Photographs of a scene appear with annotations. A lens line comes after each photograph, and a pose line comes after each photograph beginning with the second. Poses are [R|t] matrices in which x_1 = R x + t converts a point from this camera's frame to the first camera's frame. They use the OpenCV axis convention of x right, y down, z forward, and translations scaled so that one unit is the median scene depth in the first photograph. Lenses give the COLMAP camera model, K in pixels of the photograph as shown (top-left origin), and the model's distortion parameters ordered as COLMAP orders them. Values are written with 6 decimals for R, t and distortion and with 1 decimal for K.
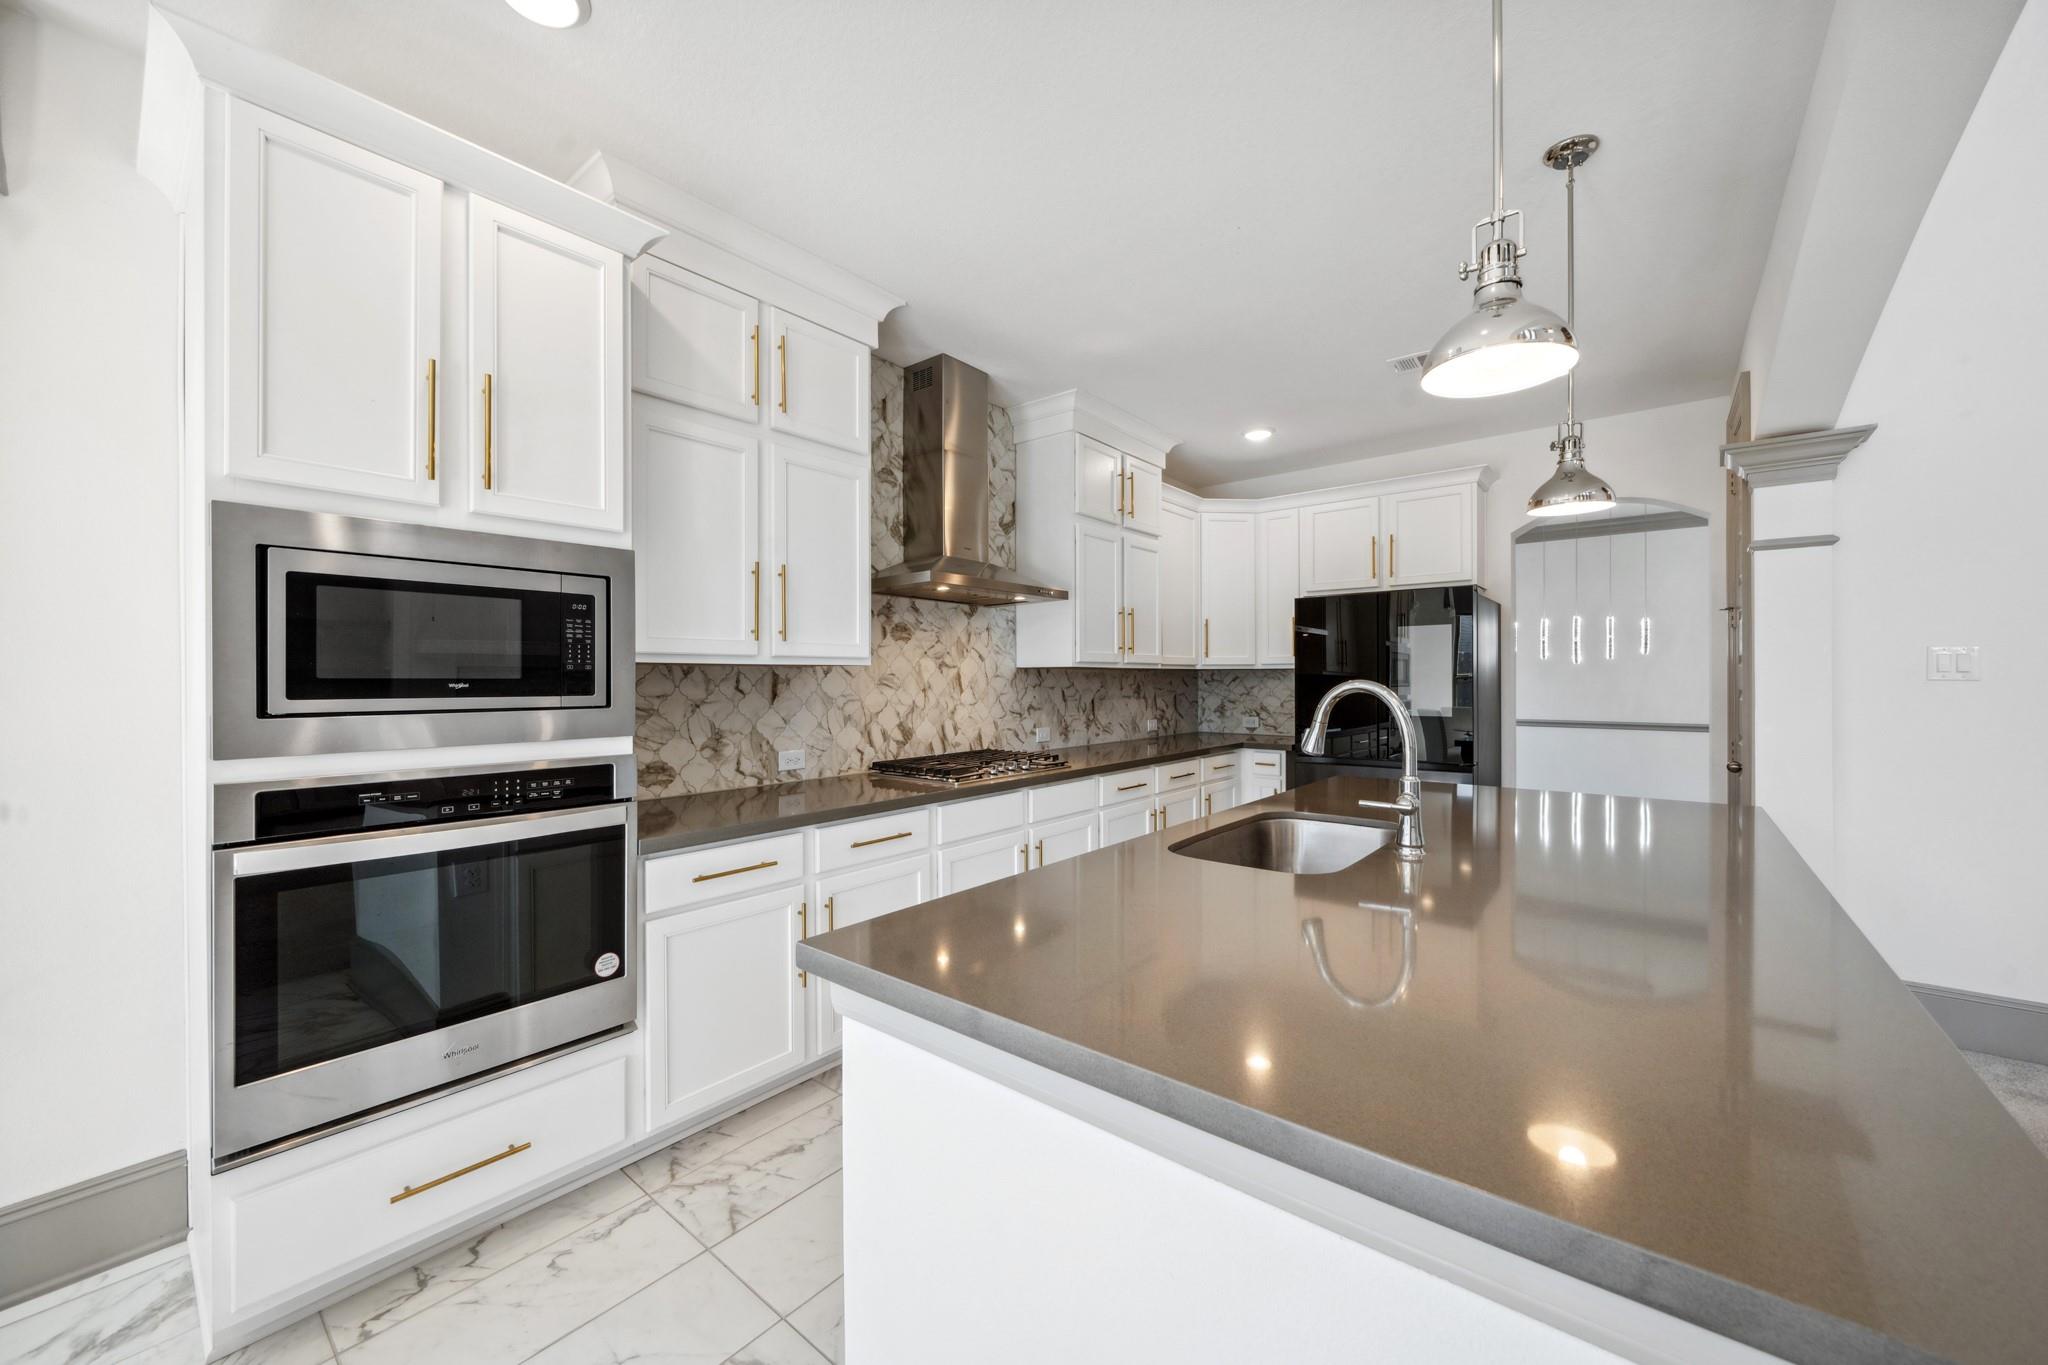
lens RADIAL K [[777.1, 0, 1025.6], [0, 777.1, 679.6], [0, 0, 1]] dist [-0.002739, -0.000396]
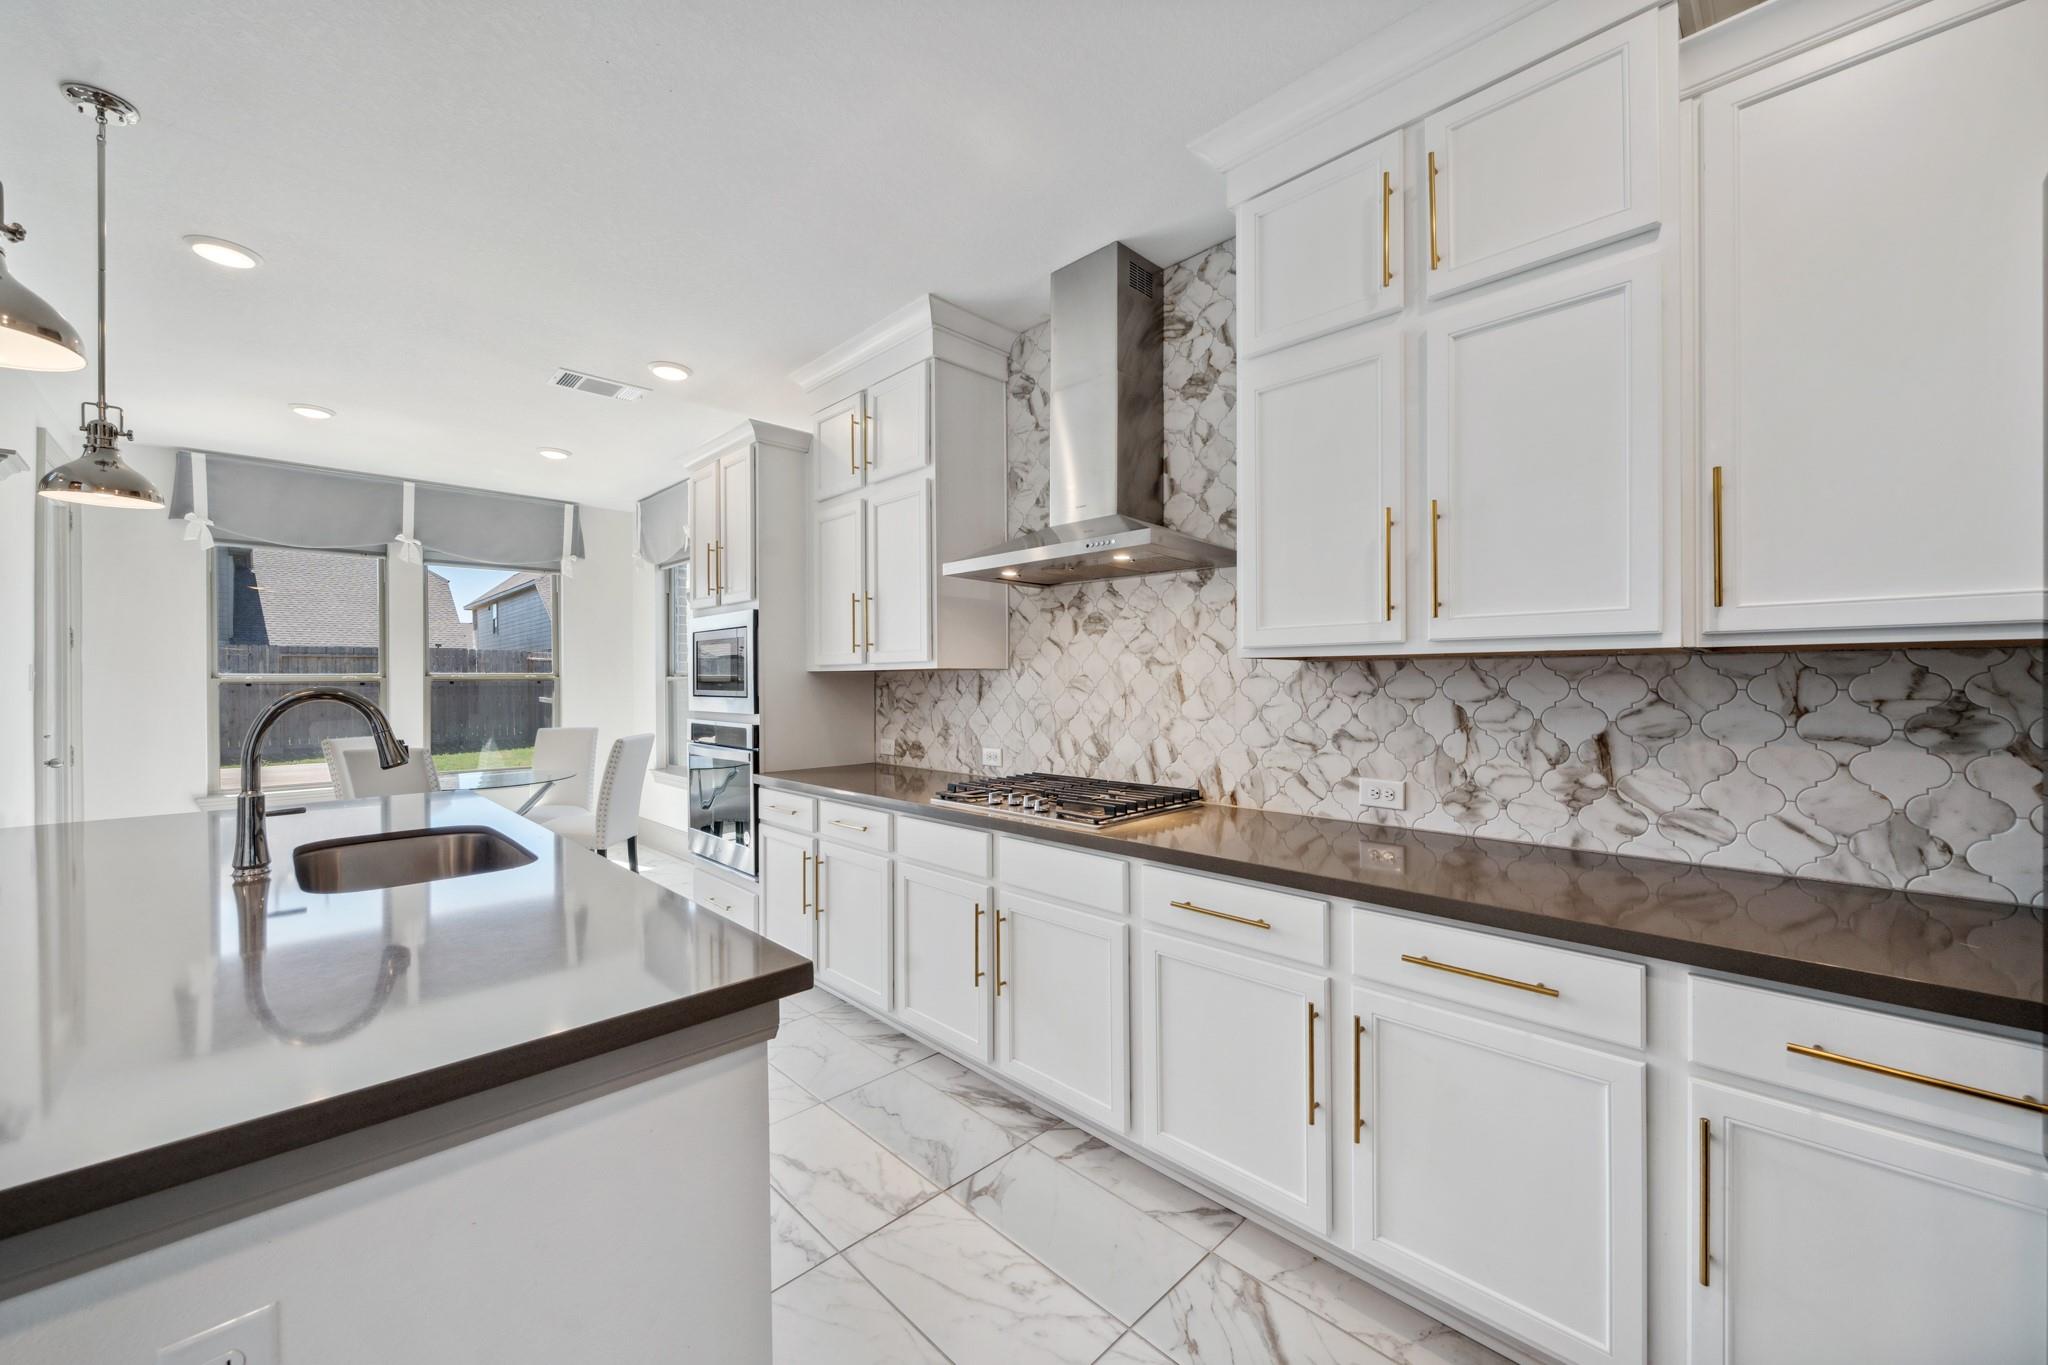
lens RADIAL K [[777.1, 0, 1043.3], [0, 777.1, 687.4], [0, 0, 1]] dist [-0.002739, -0.000396]
pose [[-0.098176, 0.004108, -0.995161, 0.652562], [-0.003354, 0.999984, 0.004459, 0.002321], [0.995163, 0.003776, -0.098160, 1.010378]]
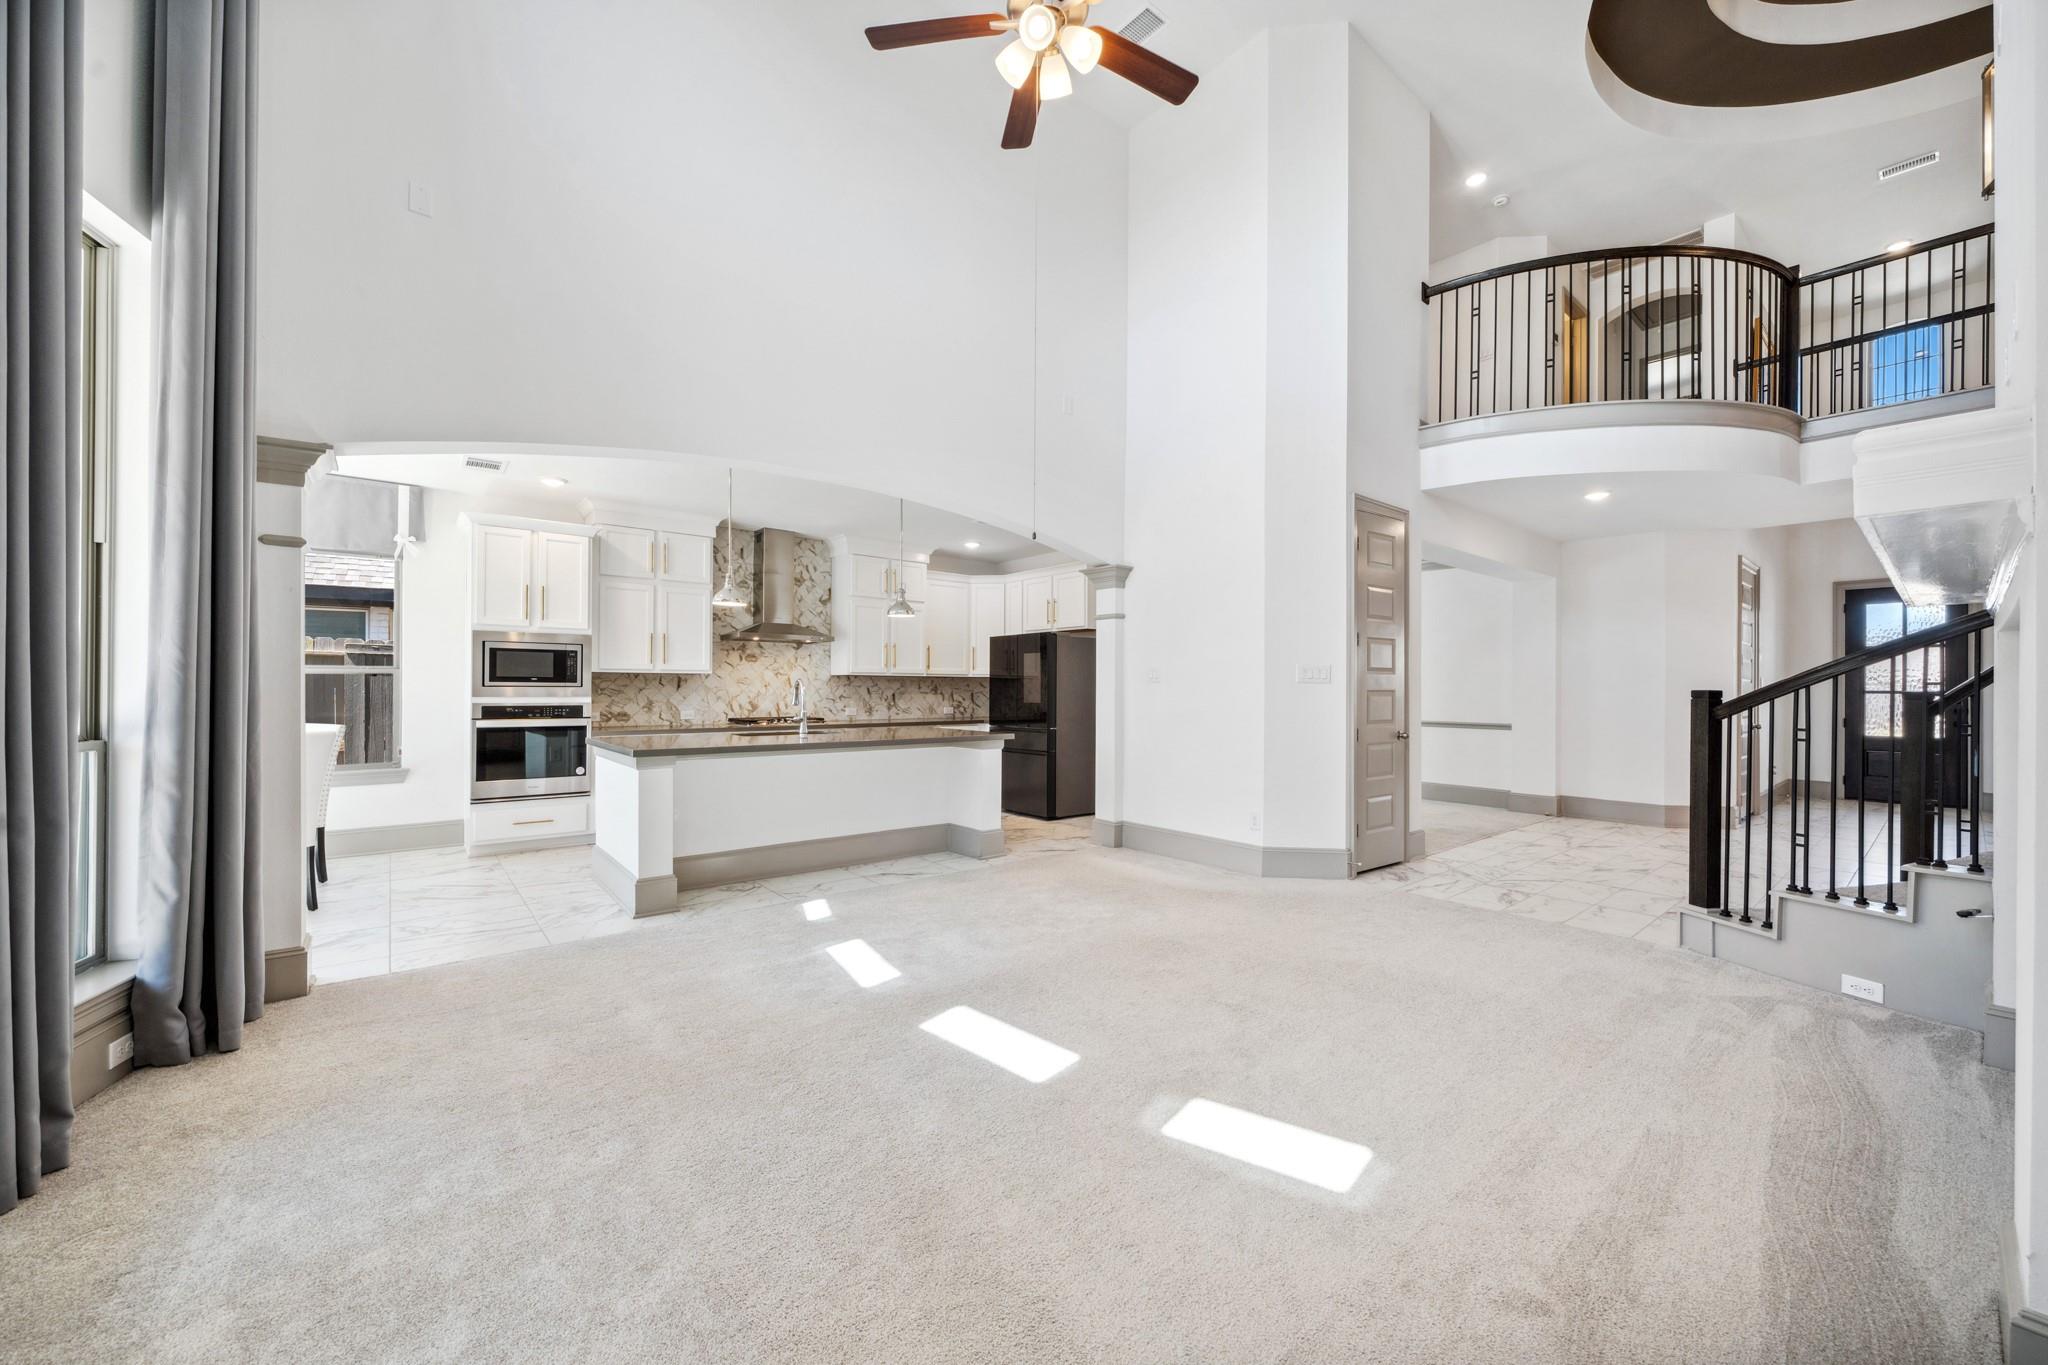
lens RADIAL K [[777.1, 0, 1022.0], [0, 777.1, 683.3], [0, 0, 1]] dist [-0.002739, -0.000396]
pose [[0.981496, 0.007066, -0.191351, 0.941364], [-0.008327, 0.999949, -0.005788, 0.013153], [0.191300, 0.007275, 0.981505, -0.899251]]
